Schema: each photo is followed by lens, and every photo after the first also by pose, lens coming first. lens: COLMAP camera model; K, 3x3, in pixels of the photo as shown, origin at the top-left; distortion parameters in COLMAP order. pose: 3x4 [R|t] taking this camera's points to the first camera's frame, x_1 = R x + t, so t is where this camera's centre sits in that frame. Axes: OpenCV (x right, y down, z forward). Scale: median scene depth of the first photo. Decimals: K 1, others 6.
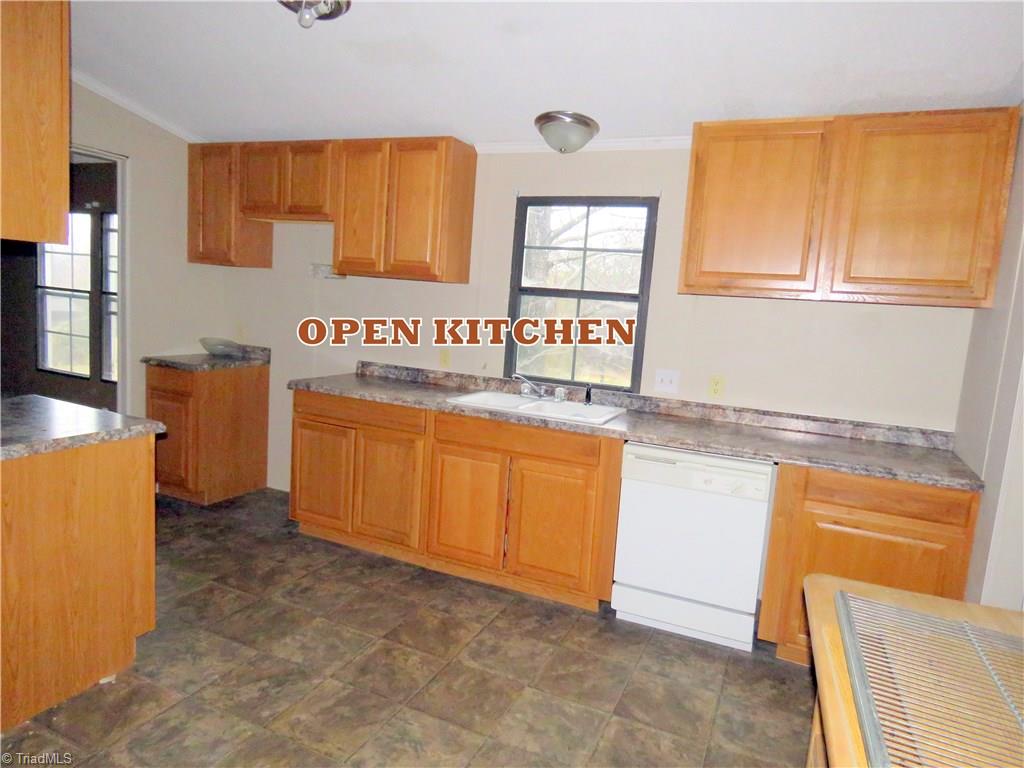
lens RADIAL K [[646.9, 0, 512.0], [0, 646.9, 384.0], [0, 0, 1]] dist [-0.007205, -0.003146]
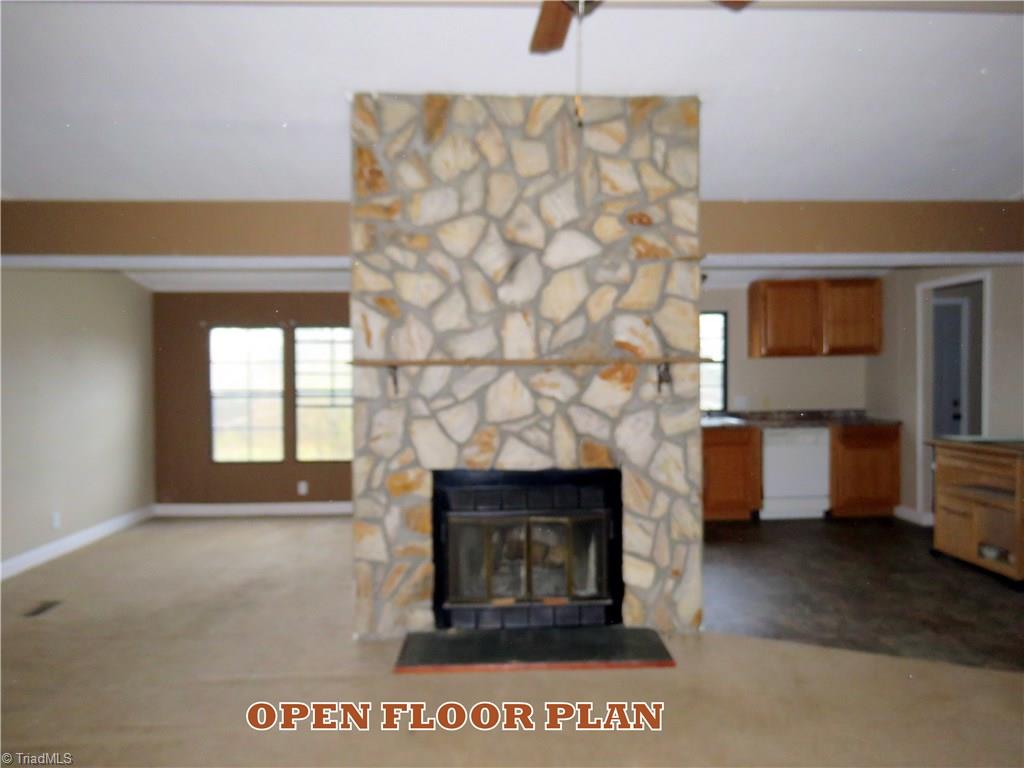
lens RADIAL K [[646.9, 0, 512.0], [0, 646.9, 384.0], [0, 0, 1]] dist [-0.007205, -0.003146]
pose [[0.900008, -0.095177, 0.425354, -1.255829], [0.135330, 0.988658, -0.065124, -0.023750], [-0.414331, 0.116176, 0.902681, -0.496028]]
